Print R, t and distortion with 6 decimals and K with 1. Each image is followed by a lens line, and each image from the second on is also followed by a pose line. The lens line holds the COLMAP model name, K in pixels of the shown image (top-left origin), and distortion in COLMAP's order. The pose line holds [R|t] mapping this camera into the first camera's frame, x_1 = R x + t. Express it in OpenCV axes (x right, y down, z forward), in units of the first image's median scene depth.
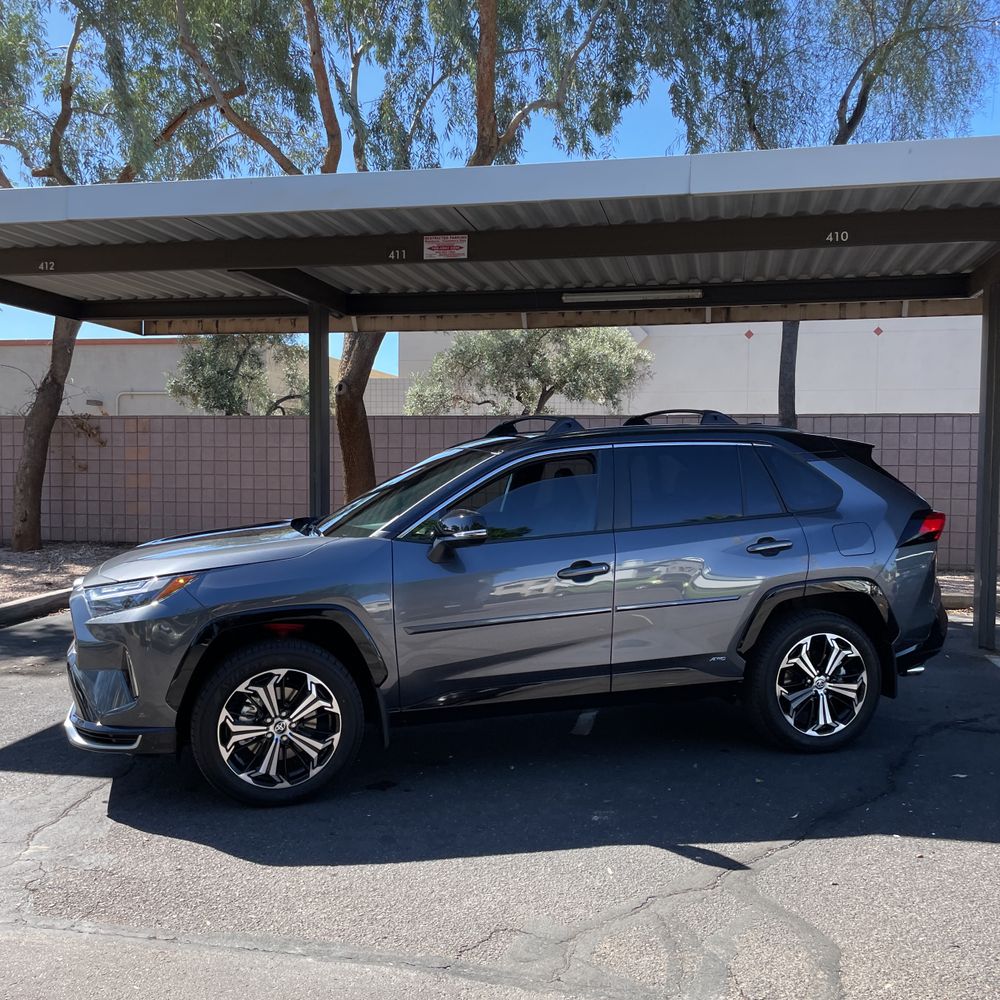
lens RADIAL K [[1019.6, 0, 499.3], [0, 1019.6, 484.8], [0, 0, 1]] dist [0.075048, -0.105571]
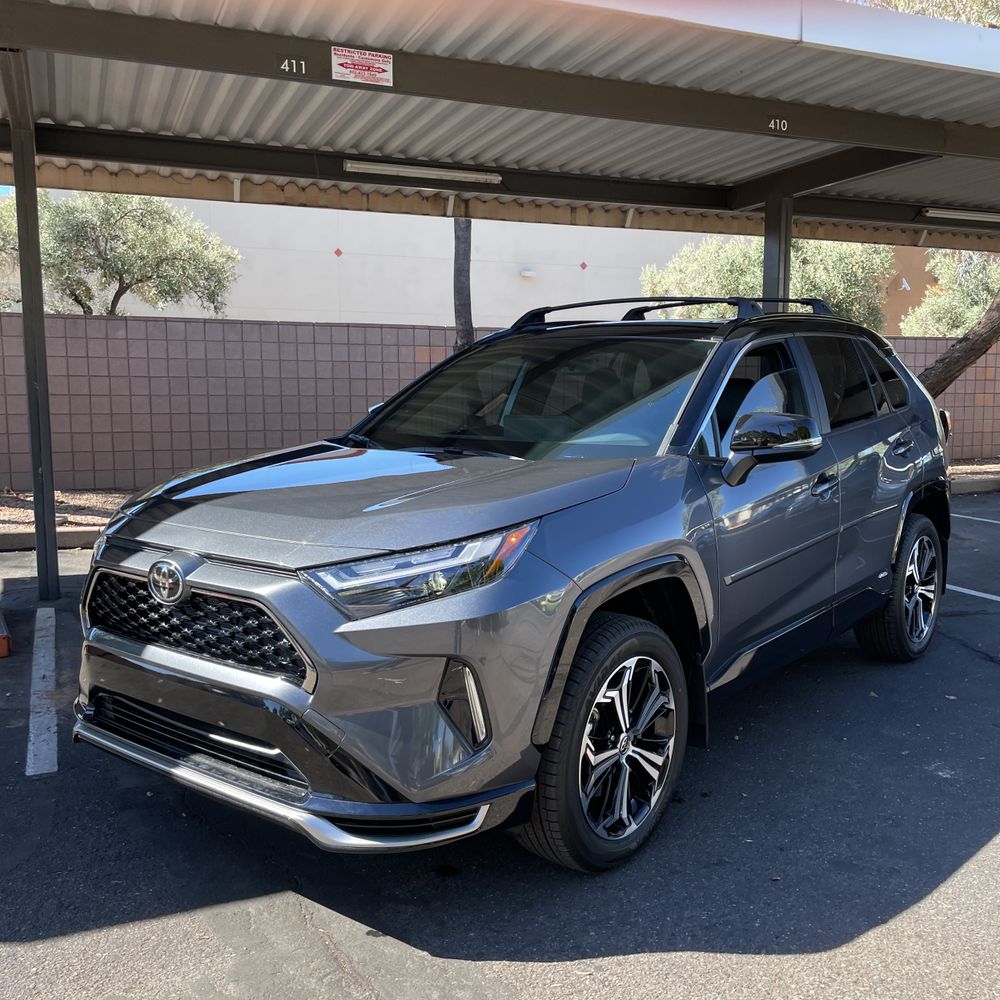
lens RADIAL K [[1019.6, 0, 499.3], [0, 1019.6, 484.8], [0, 0, 1]] dist [0.075048, -0.105571]
pose [[0.817670, -0.060376, 0.572512, -0.571582], [0.018535, 0.996731, 0.078641, 0.013301], [-0.575389, -0.053691, 0.816116, 0.453947]]
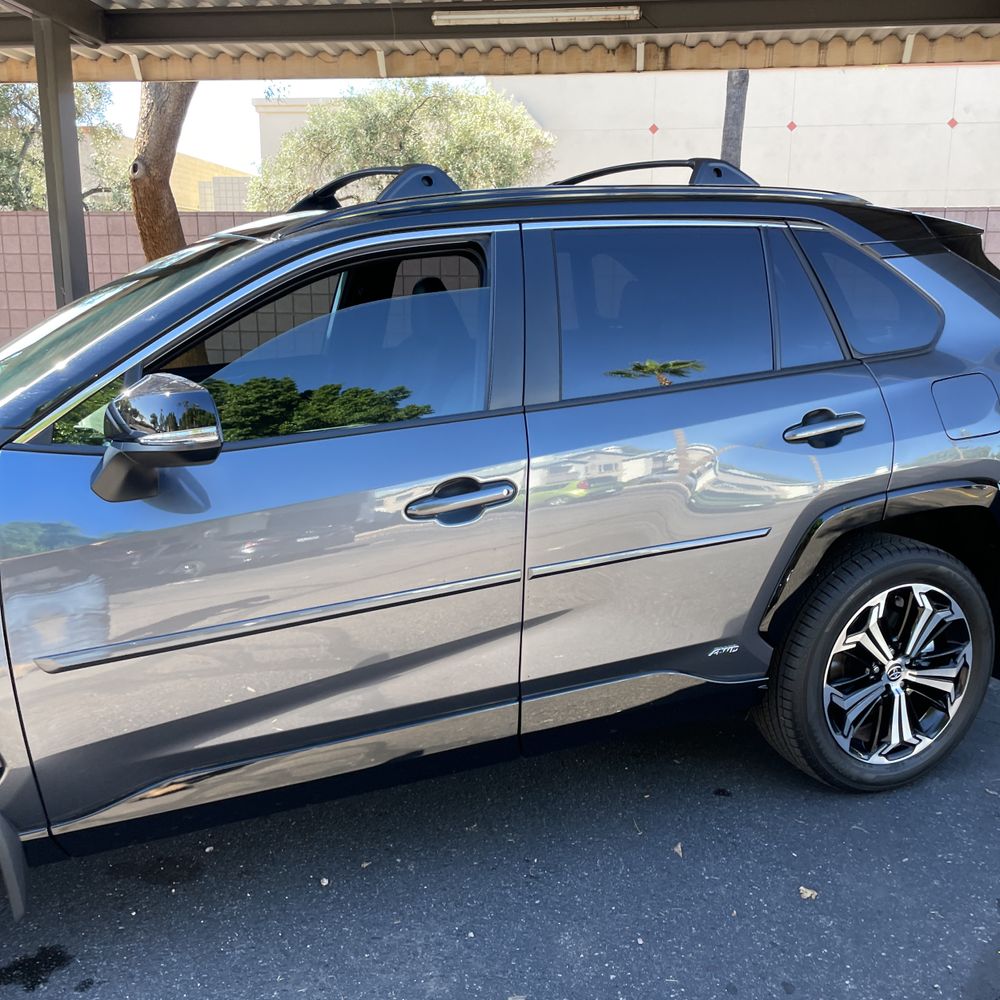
lens RADIAL K [[1019.6, 0, 499.3], [0, 1019.6, 484.8], [0, 0, 1]] dist [0.075048, -0.105571]
pose [[0.994264, -0.027013, 0.103488, 0.048086], [0.008213, 0.984006, 0.177948, -0.004579], [-0.106640, -0.176077, 0.978583, 0.506258]]
